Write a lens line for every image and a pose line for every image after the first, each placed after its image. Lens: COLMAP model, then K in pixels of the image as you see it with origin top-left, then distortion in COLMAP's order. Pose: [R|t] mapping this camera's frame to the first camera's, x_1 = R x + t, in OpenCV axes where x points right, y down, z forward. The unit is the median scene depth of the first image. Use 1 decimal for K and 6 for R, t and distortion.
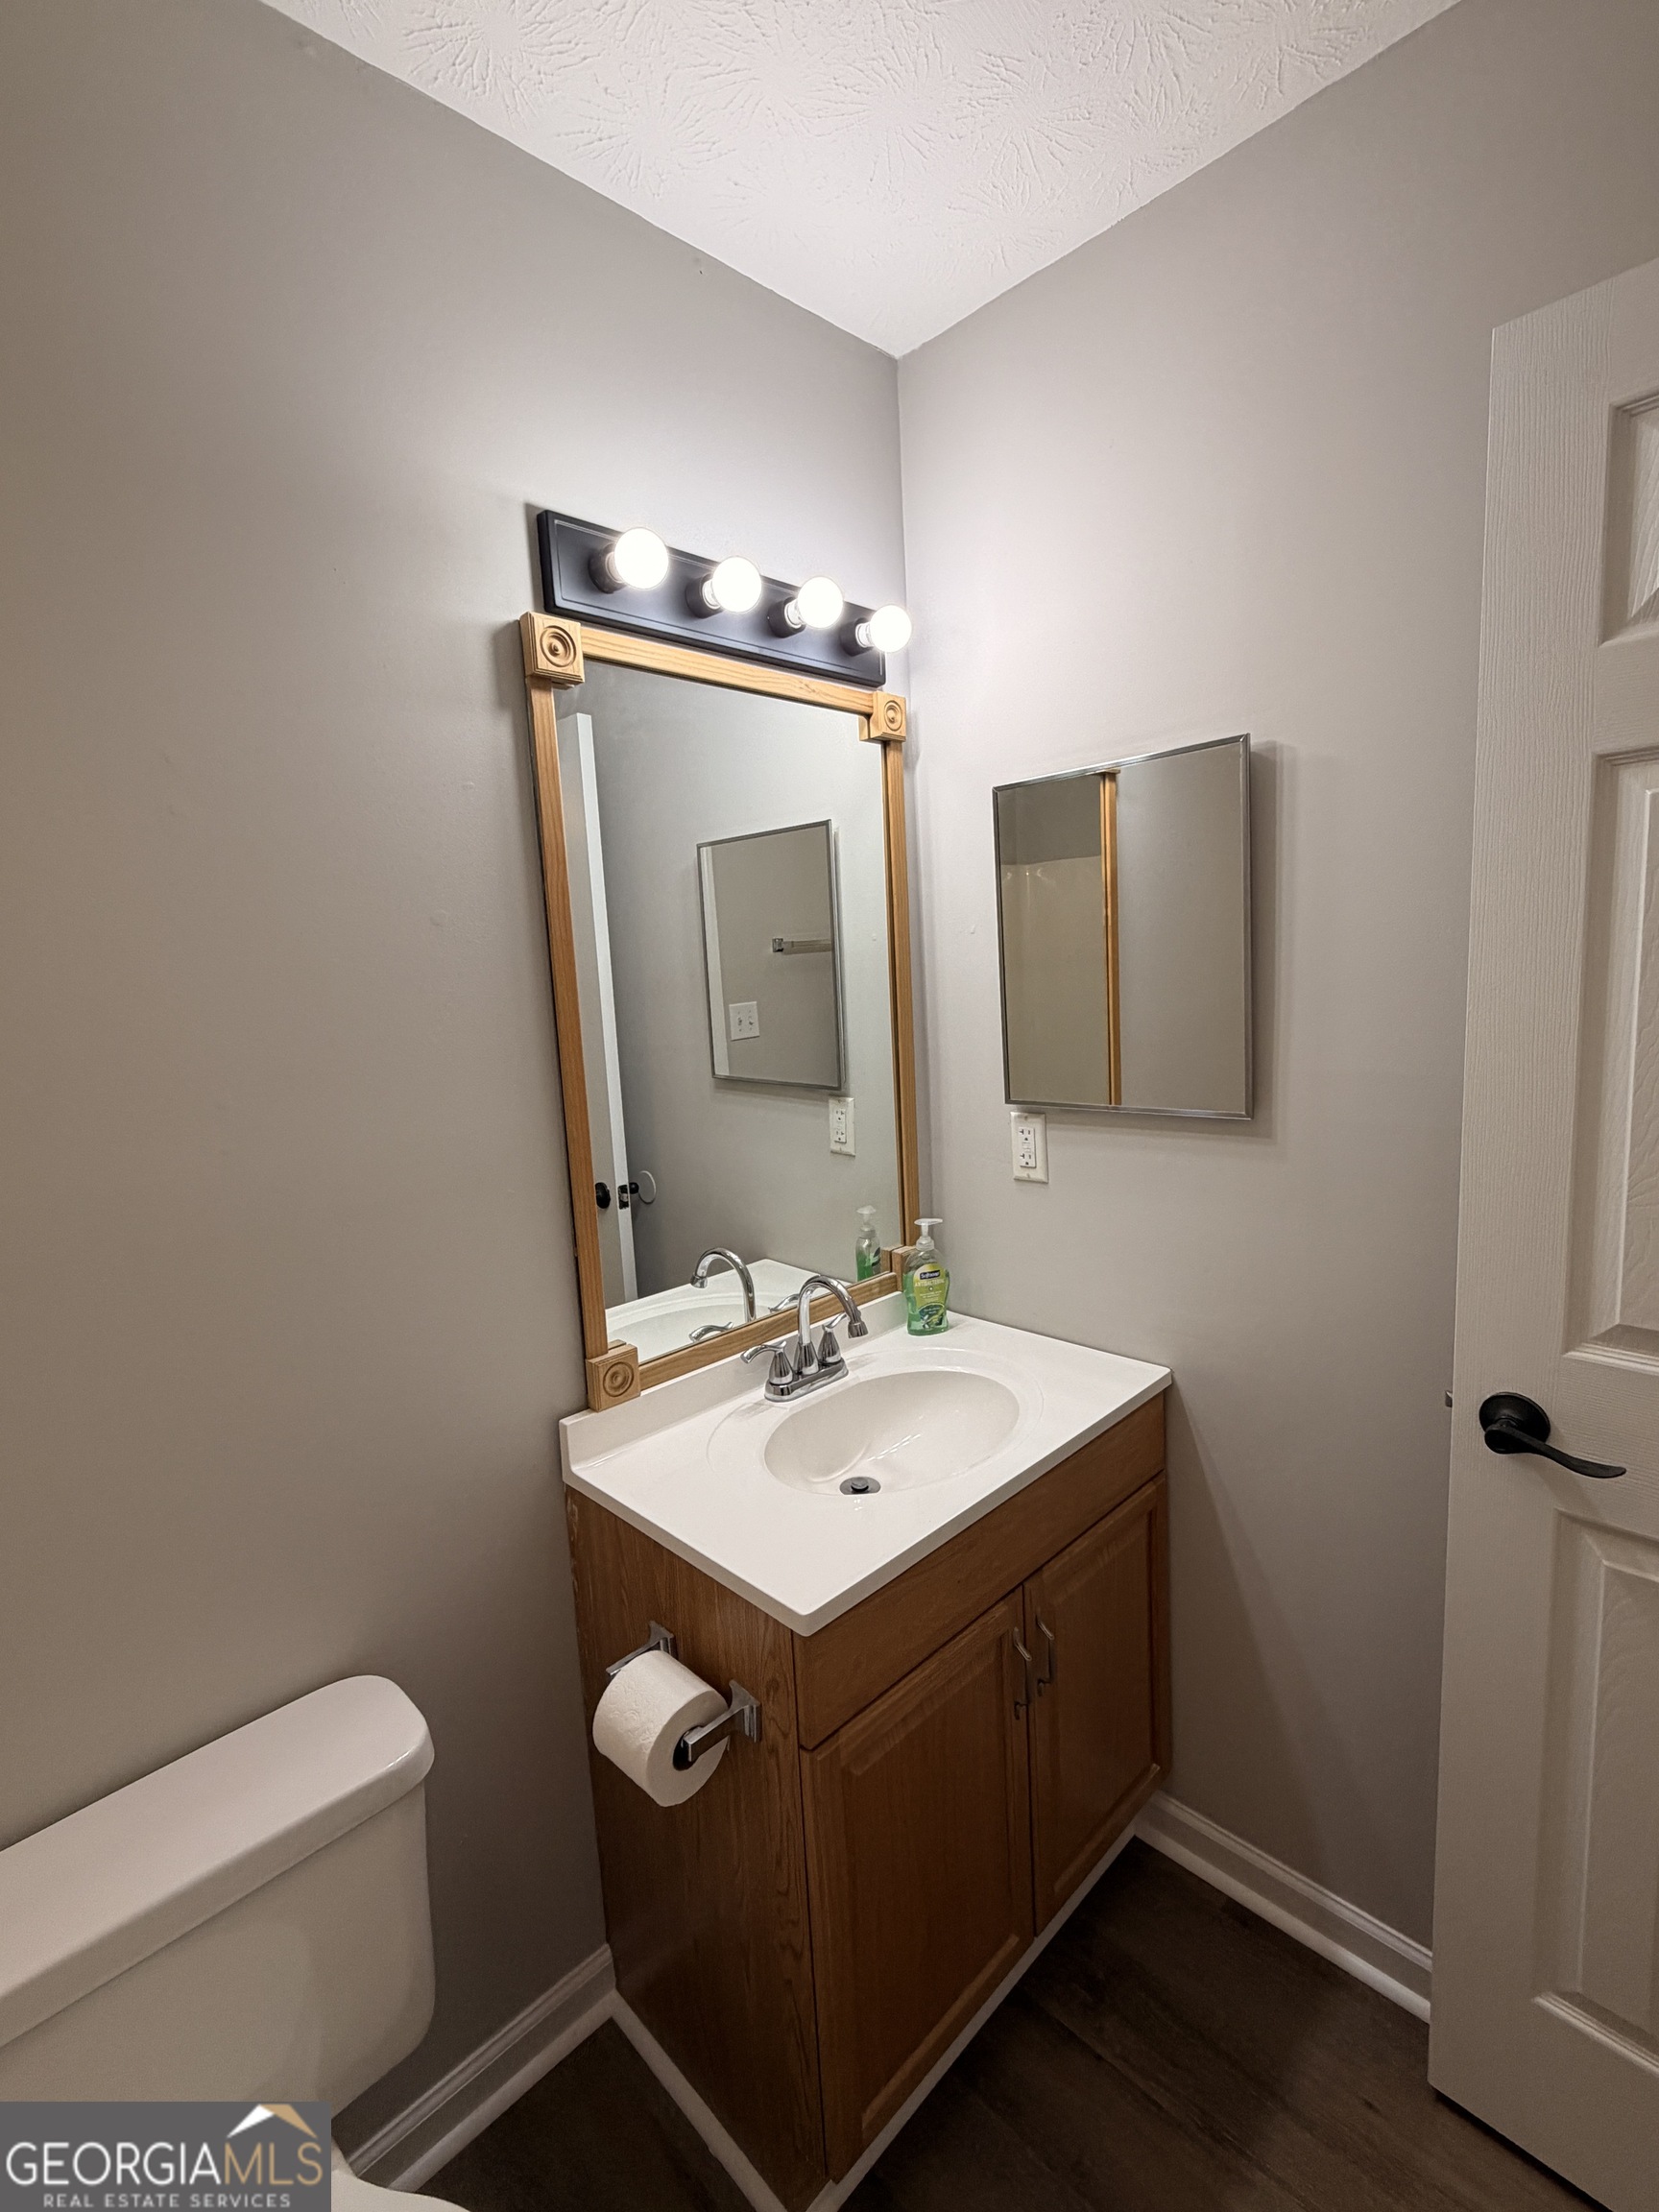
lens RADIAL K [[984.2, 0, 830.2], [0, 984.2, 1098.5], [0, 0, 1]] dist [-0.000896, 0.000145]
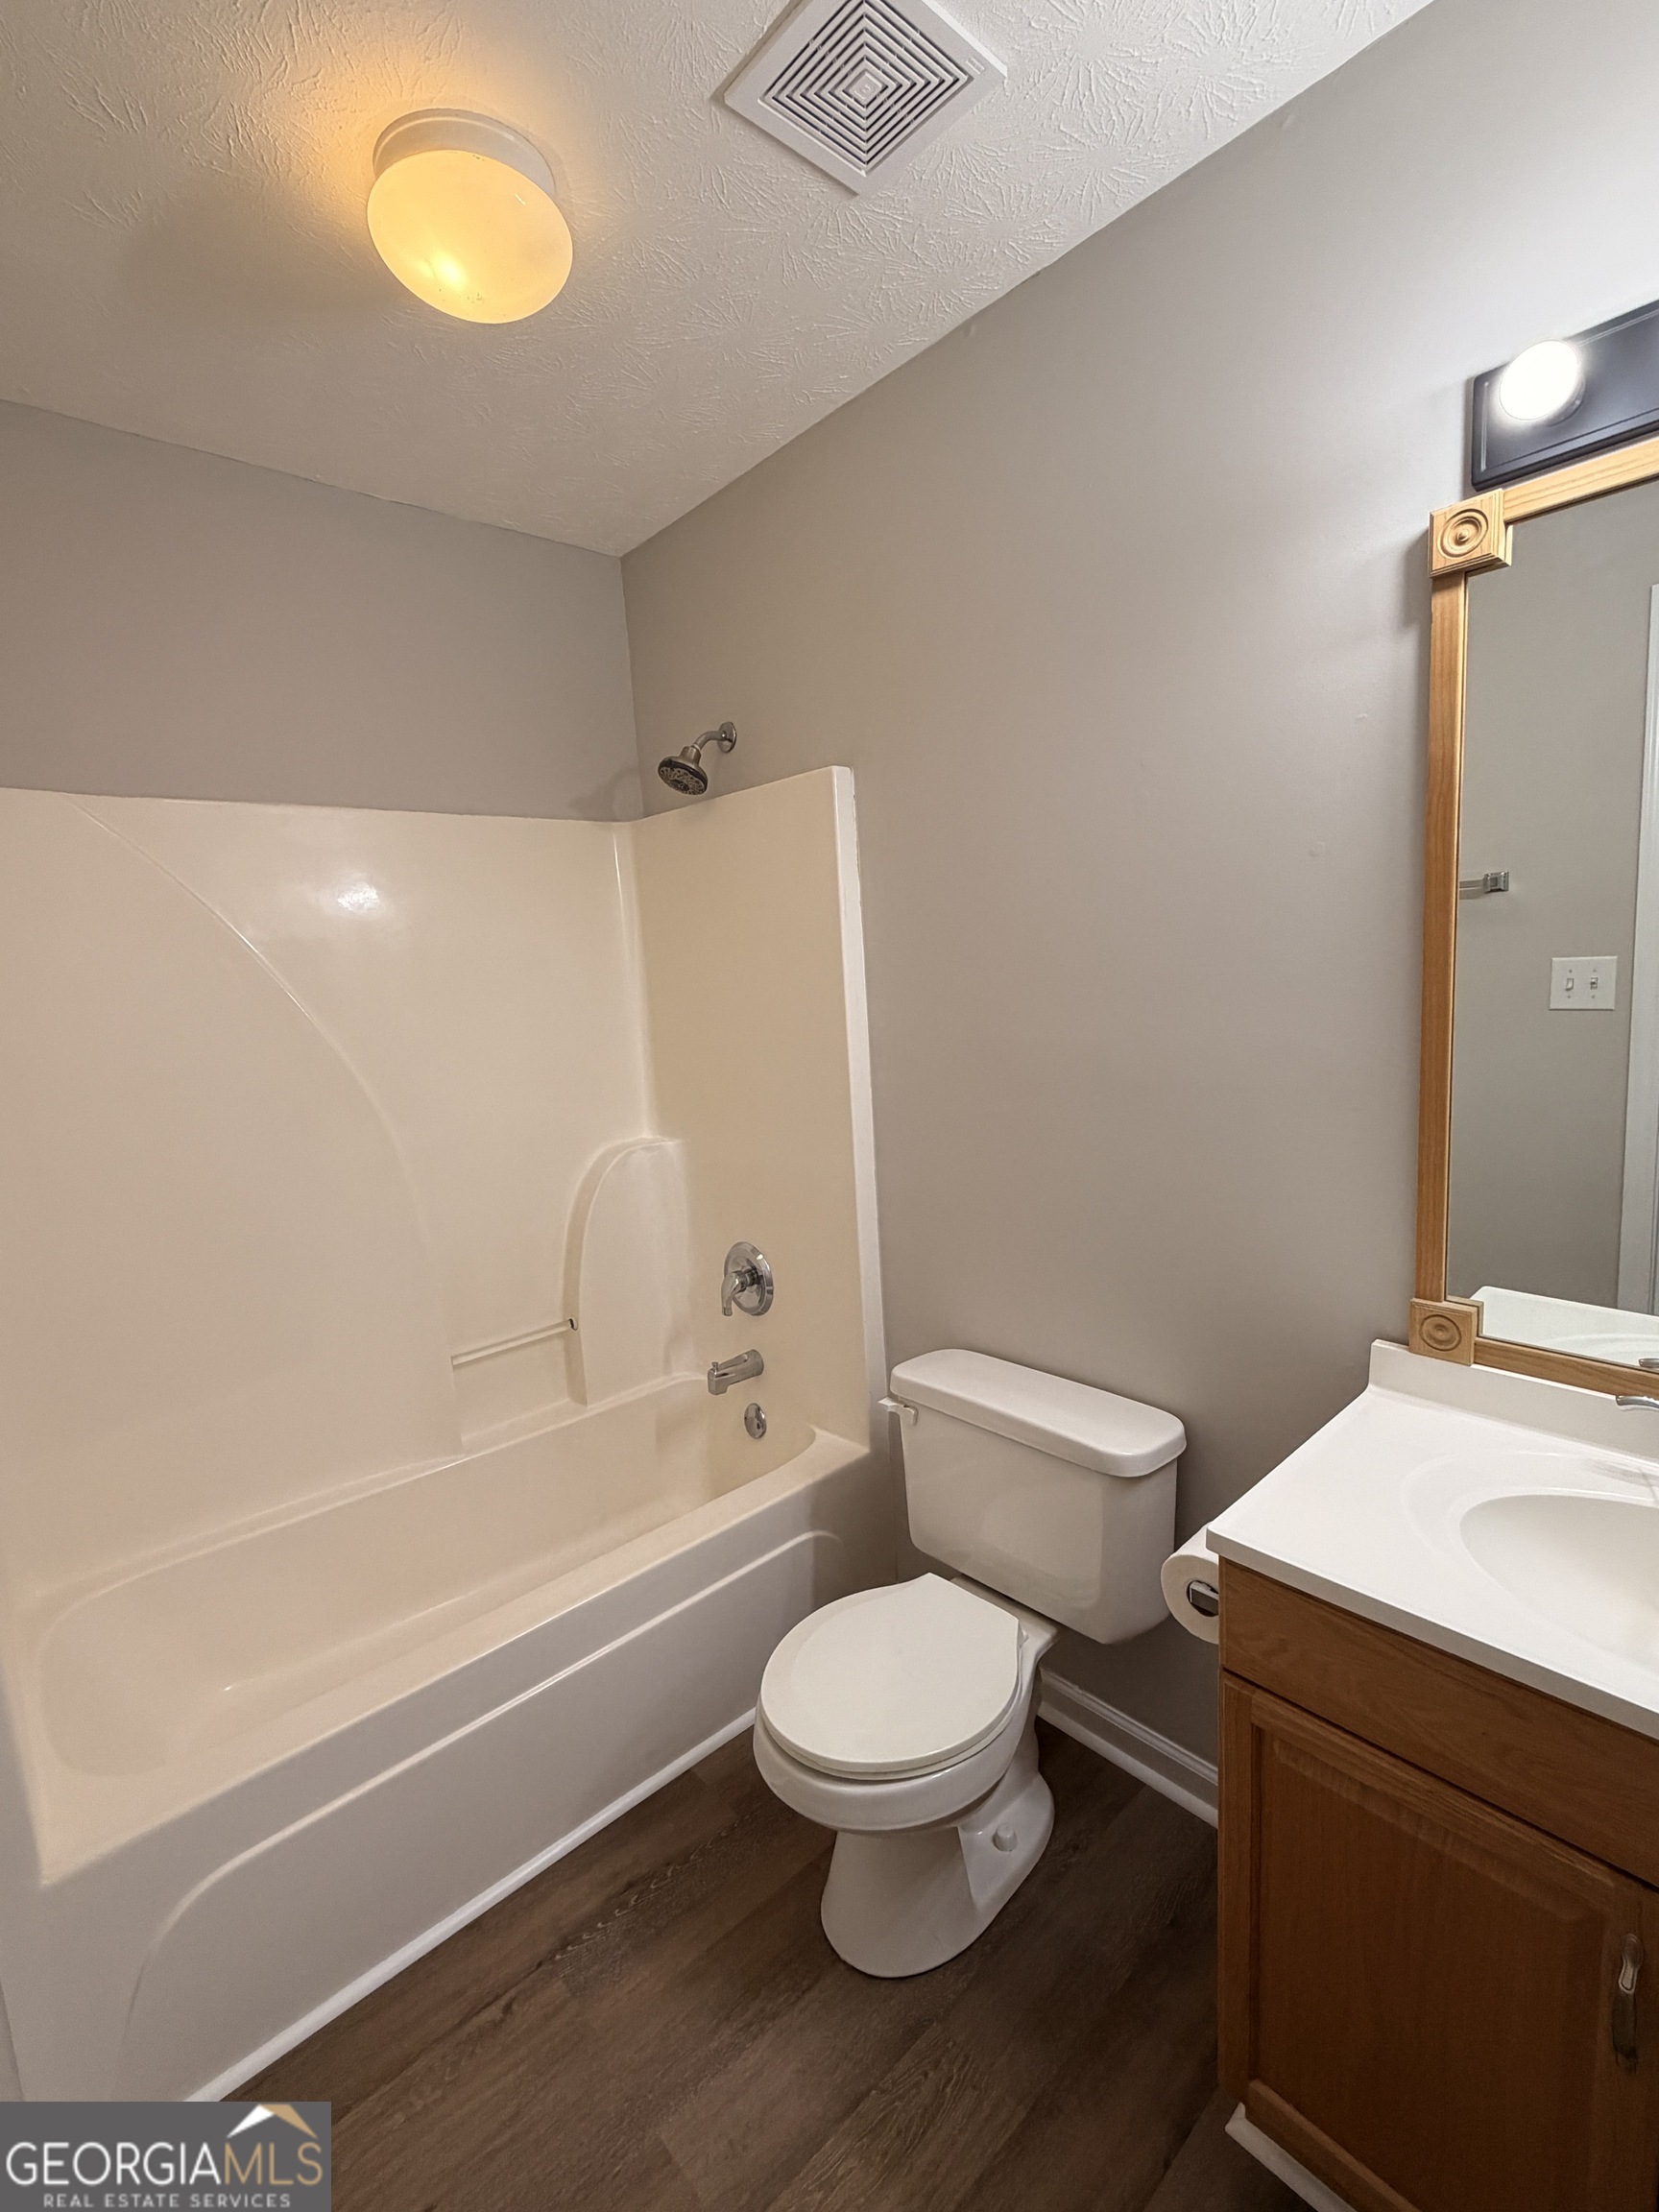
lens RADIAL K [[984.2, 0, 833.6], [0, 984.2, 1105.5], [0, 0, 1]] dist [-0.000896, 0.000145]
pose [[-0.030442, 0.192144, -0.980894, 0.758044], [-0.074755, 0.978163, 0.193929, -0.072046], [0.996737, 0.079230, -0.015413, 0.478967]]
